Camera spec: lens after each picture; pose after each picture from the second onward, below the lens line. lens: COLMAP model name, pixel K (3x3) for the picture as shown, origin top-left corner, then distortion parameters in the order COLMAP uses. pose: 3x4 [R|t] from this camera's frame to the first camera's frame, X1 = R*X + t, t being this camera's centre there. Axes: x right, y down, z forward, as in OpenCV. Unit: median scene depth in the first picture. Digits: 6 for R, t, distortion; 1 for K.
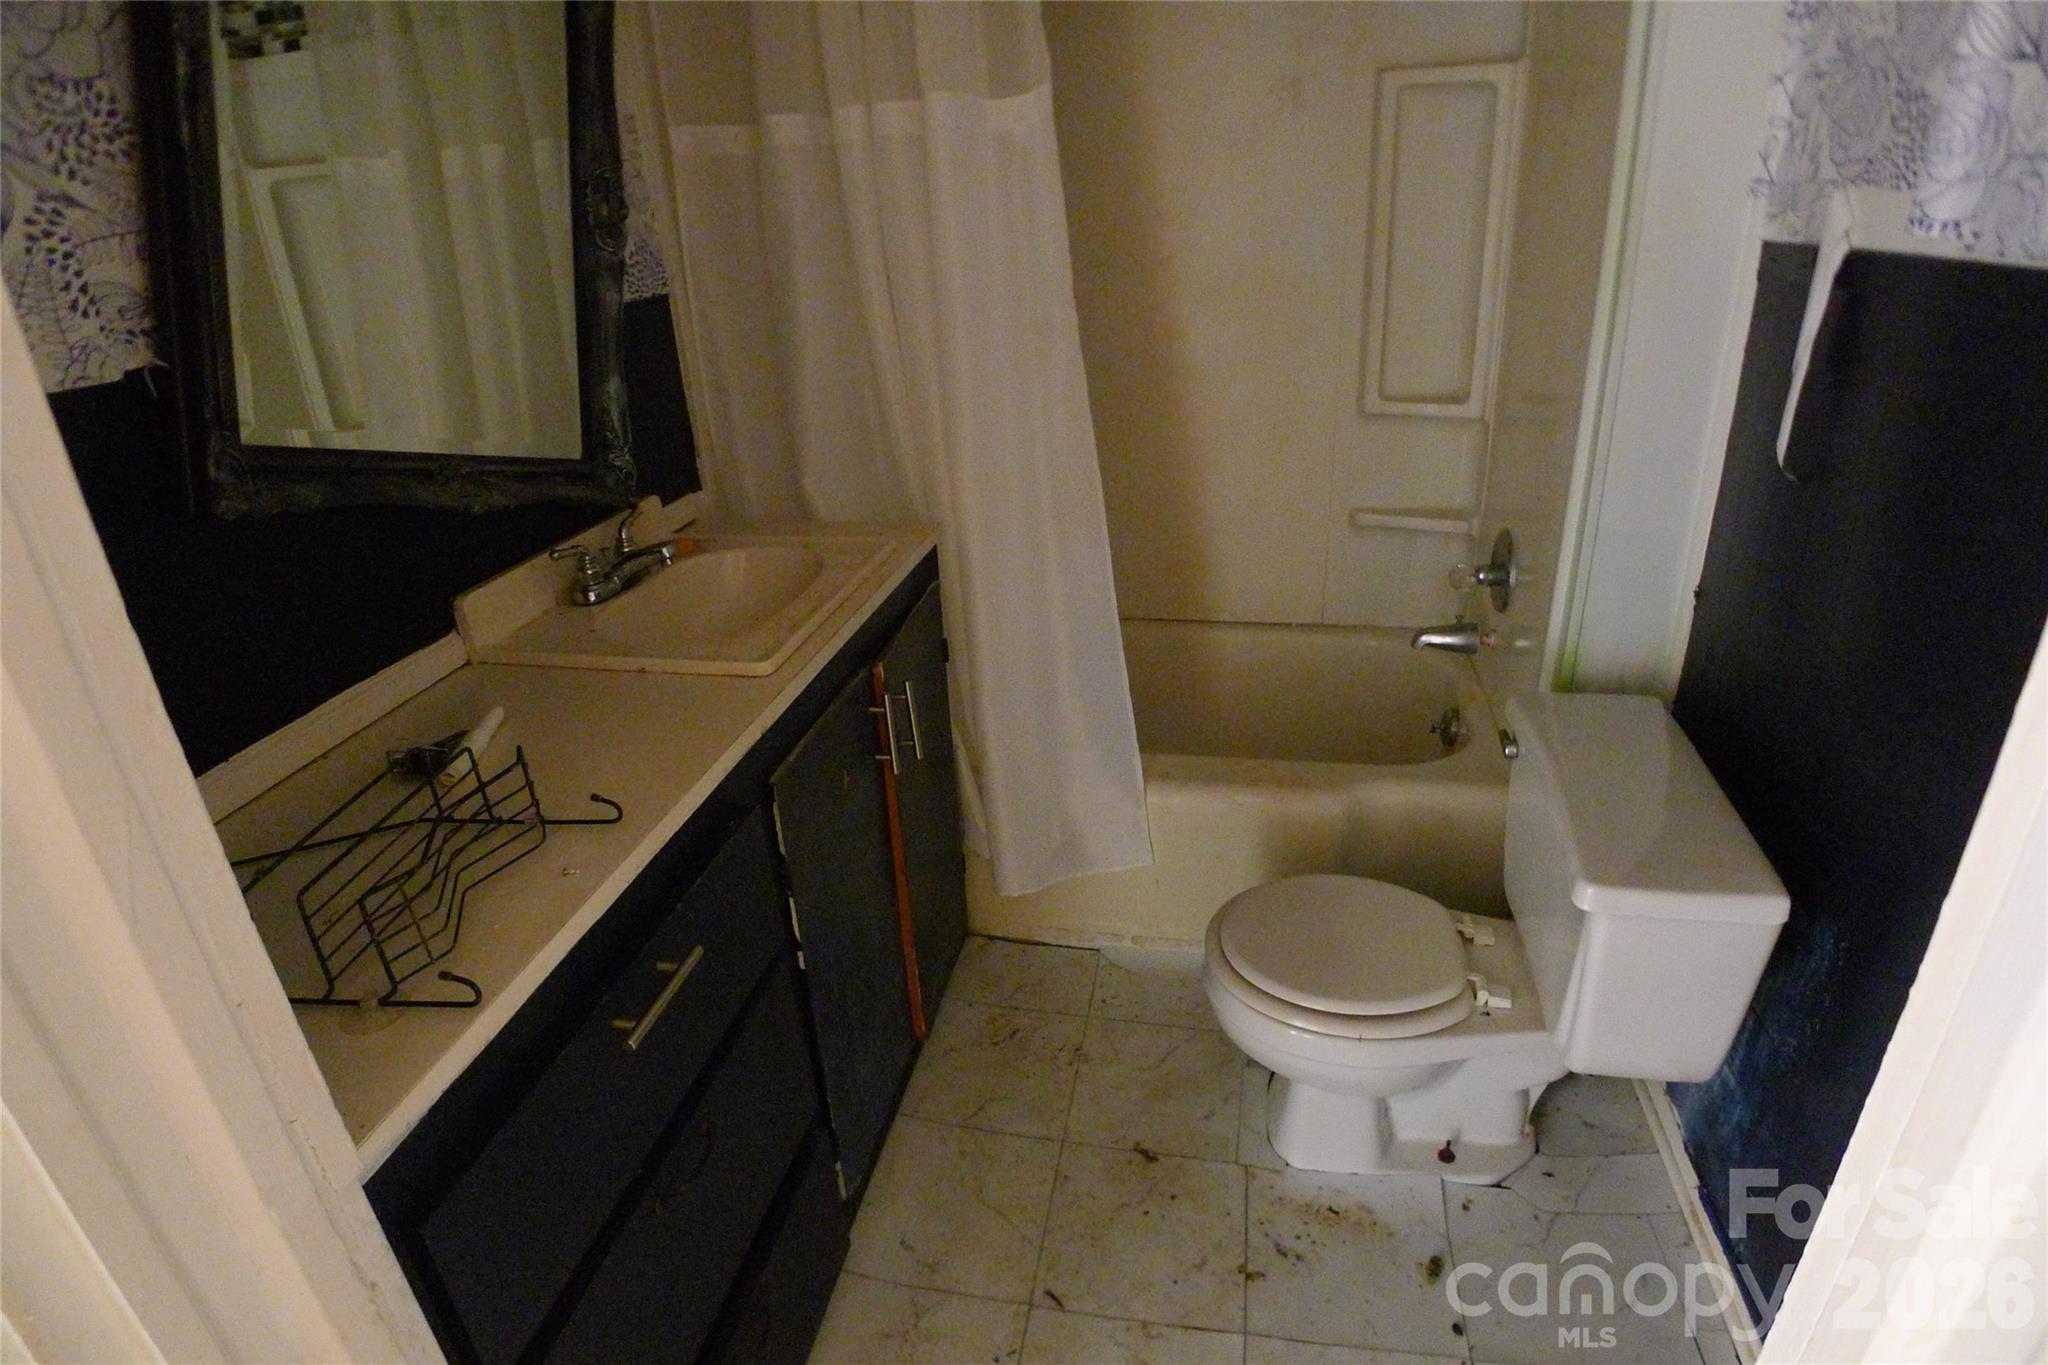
lens RADIAL K [[1074.8, 0, 1024.3], [0, 1074.8, 671.4], [0, 0, 1]] dist [-0.105372, 0.026515]
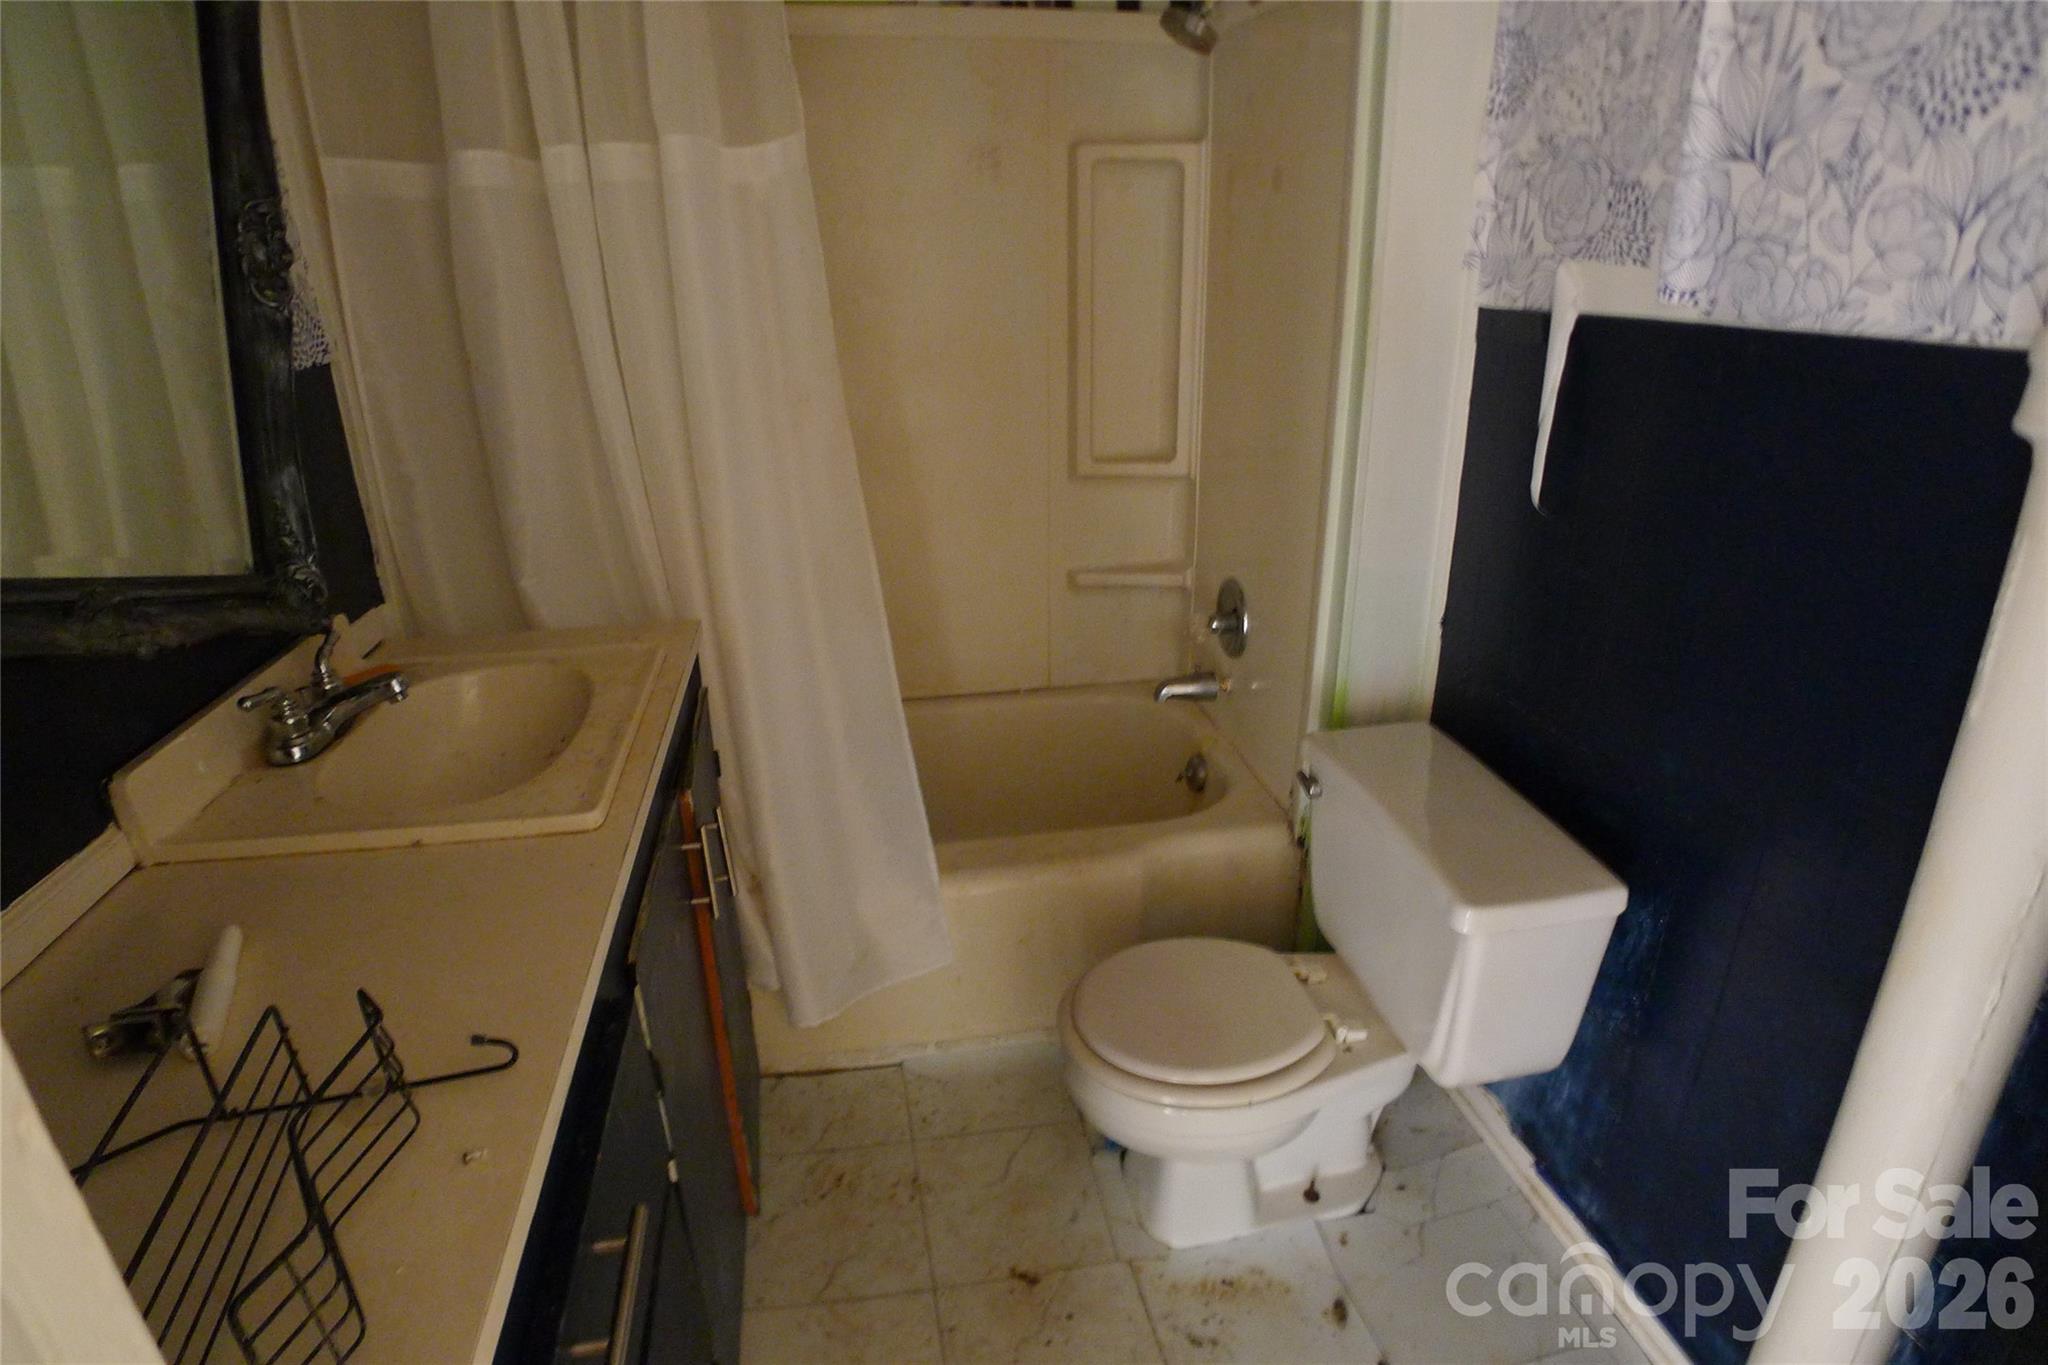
lens RADIAL K [[1072.6, 0, 1022.1], [0, 1072.6, 672.3], [0, 0, 1]] dist [-0.110656, 0.032536]
pose [[0.926608, -0.098591, 0.362873, -0.175922], [0.121440, 0.991766, -0.040642, -0.032897], [-0.355878, 0.081727, 0.930952, 0.119312]]
